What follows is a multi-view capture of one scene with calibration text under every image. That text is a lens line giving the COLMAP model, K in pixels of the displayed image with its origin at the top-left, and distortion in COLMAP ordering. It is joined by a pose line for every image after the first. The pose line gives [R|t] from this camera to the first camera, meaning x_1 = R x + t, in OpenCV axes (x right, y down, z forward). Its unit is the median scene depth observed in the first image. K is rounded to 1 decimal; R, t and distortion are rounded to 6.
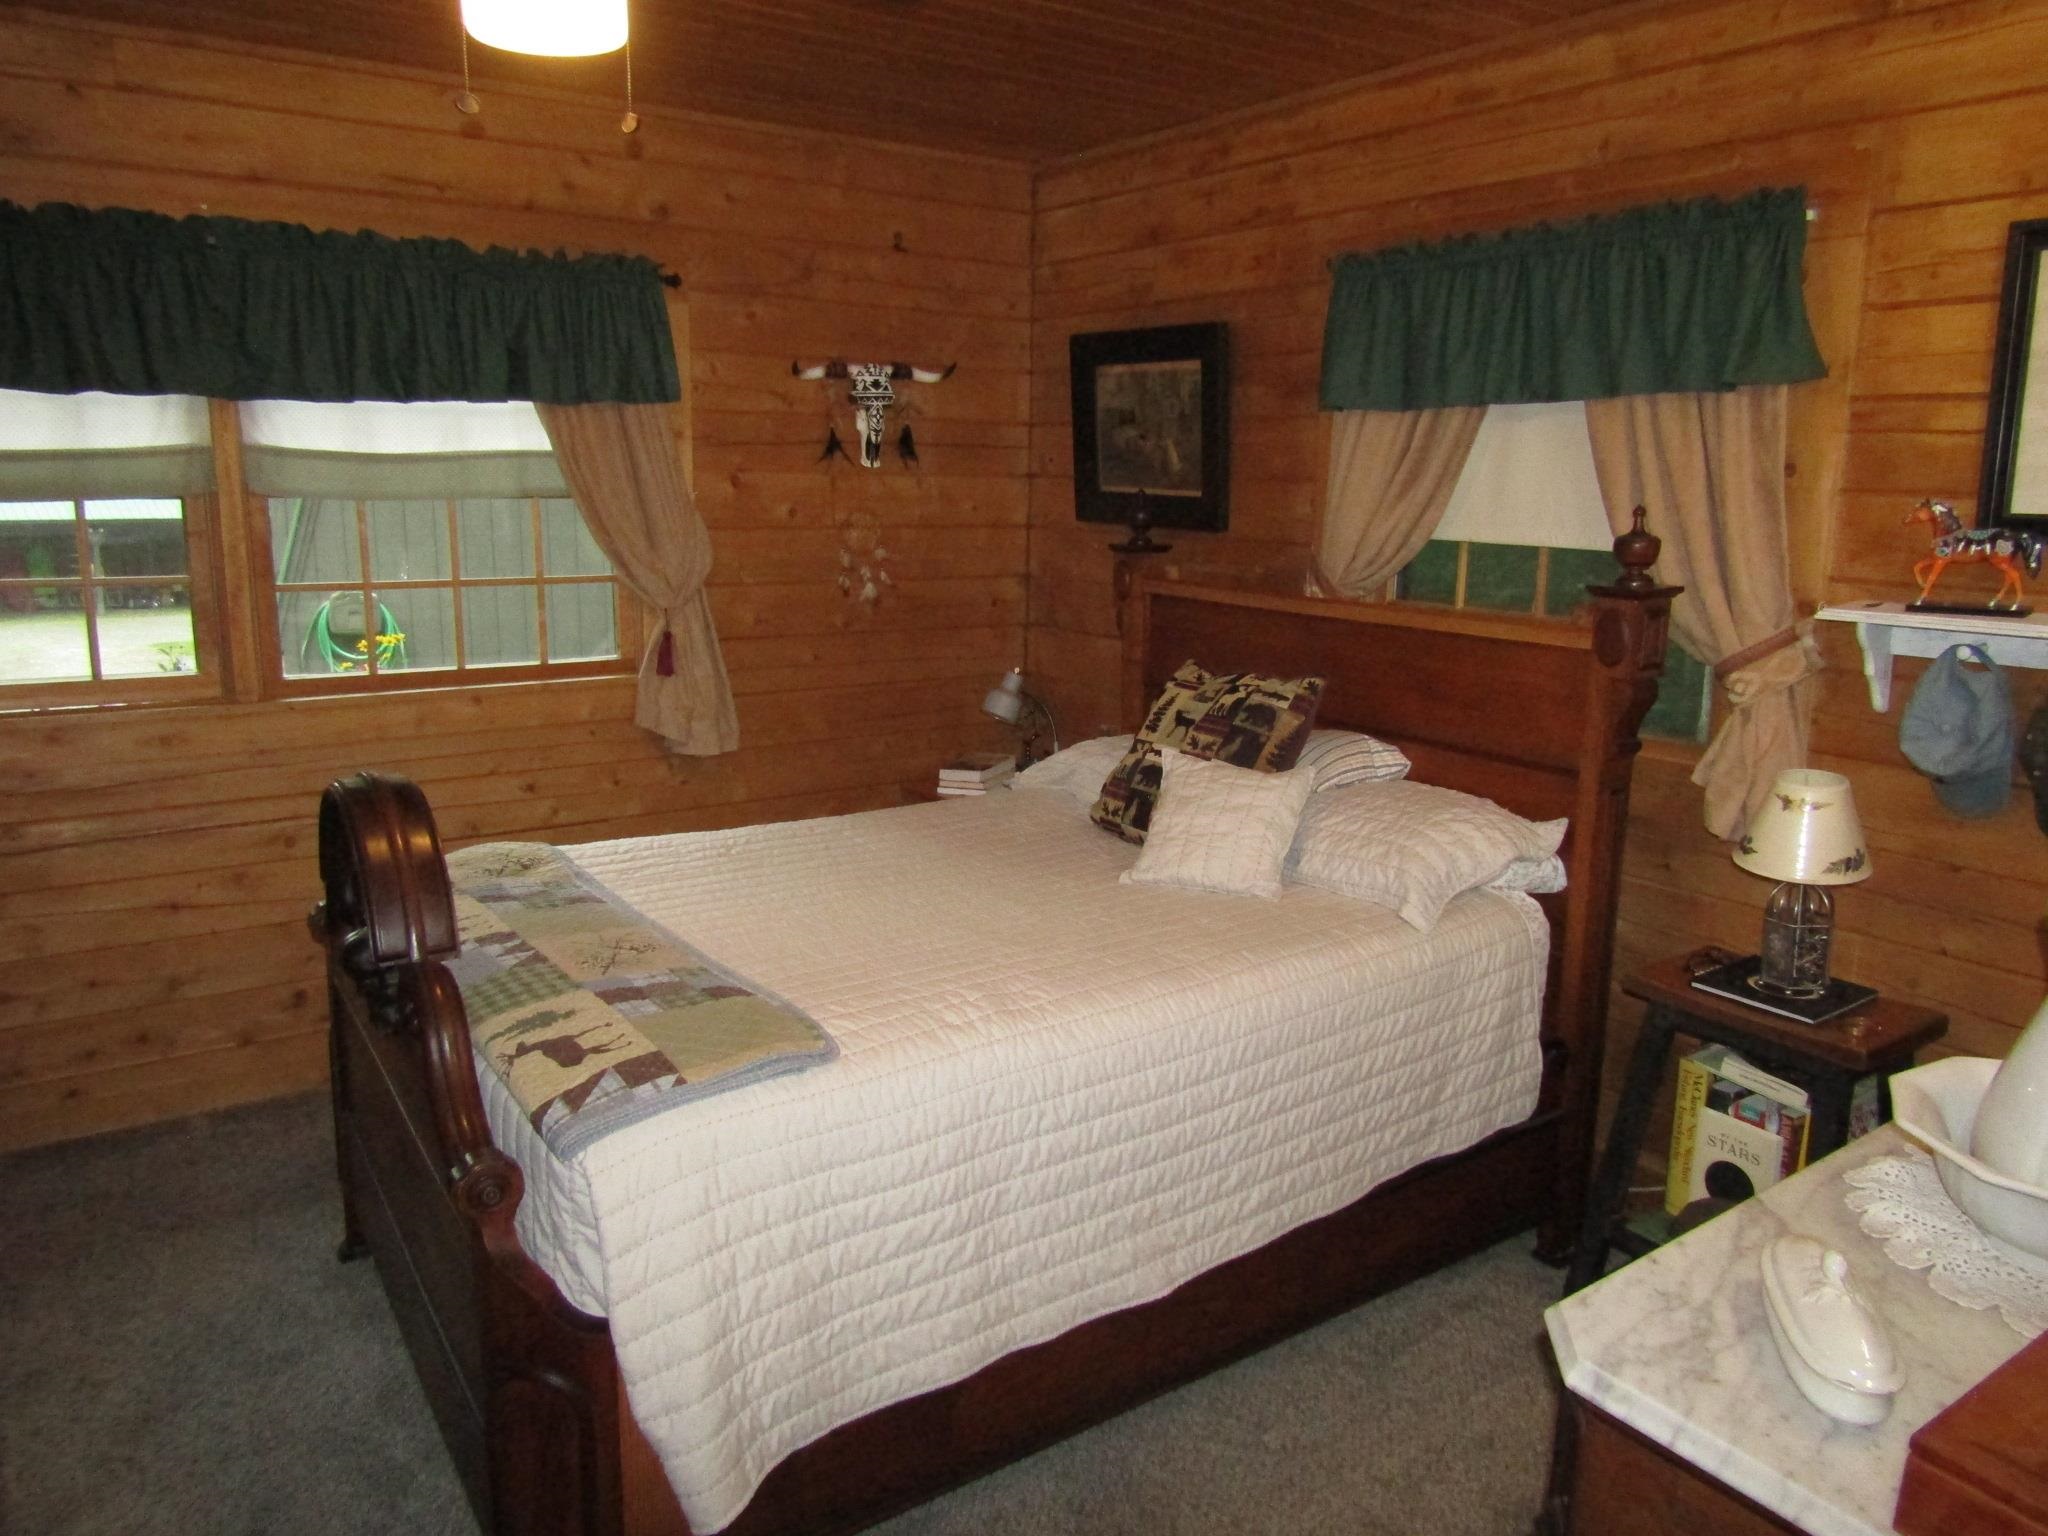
lens RADIAL K [[1448.5, 0, 1028.9], [0, 1448.5, 768.8], [0, 0, 1]] dist [-0.012688, 0.001042]
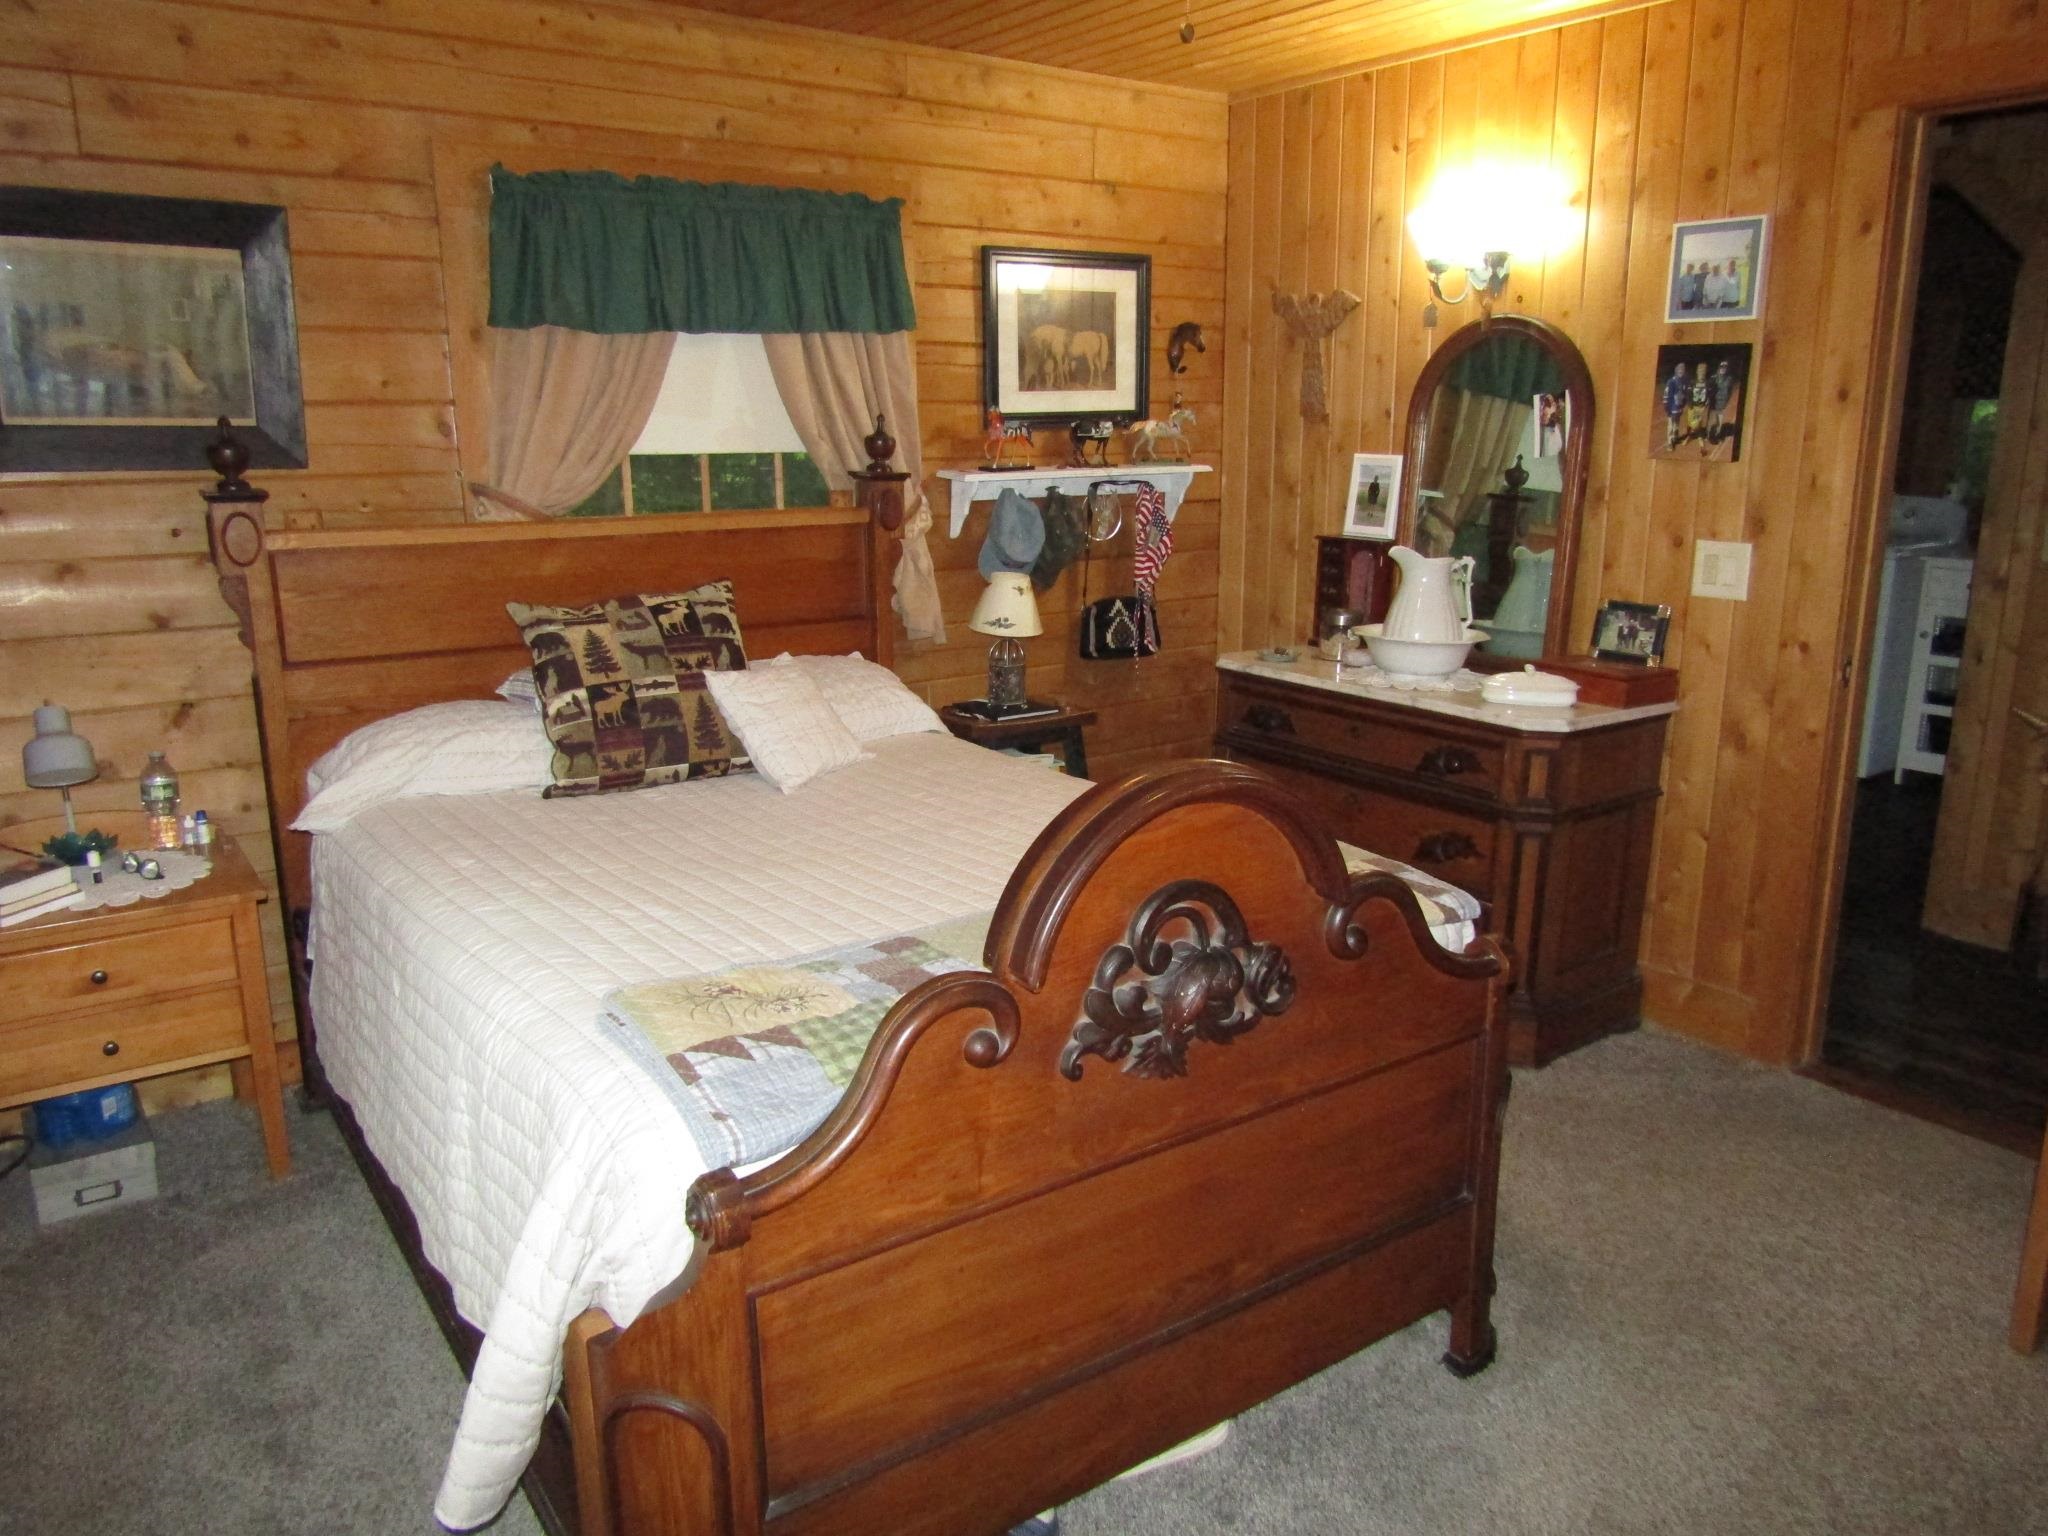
lens RADIAL K [[1448.5, 0, 1023.5], [0, 1448.5, 763.0], [0, 0, 1]] dist [-0.012688, 0.001042]
pose [[0.006211, -0.255197, 0.966869, -0.773845], [0.200008, 0.947667, 0.248844, -0.137915], [-0.979774, 0.191837, 0.056927, 0.636831]]
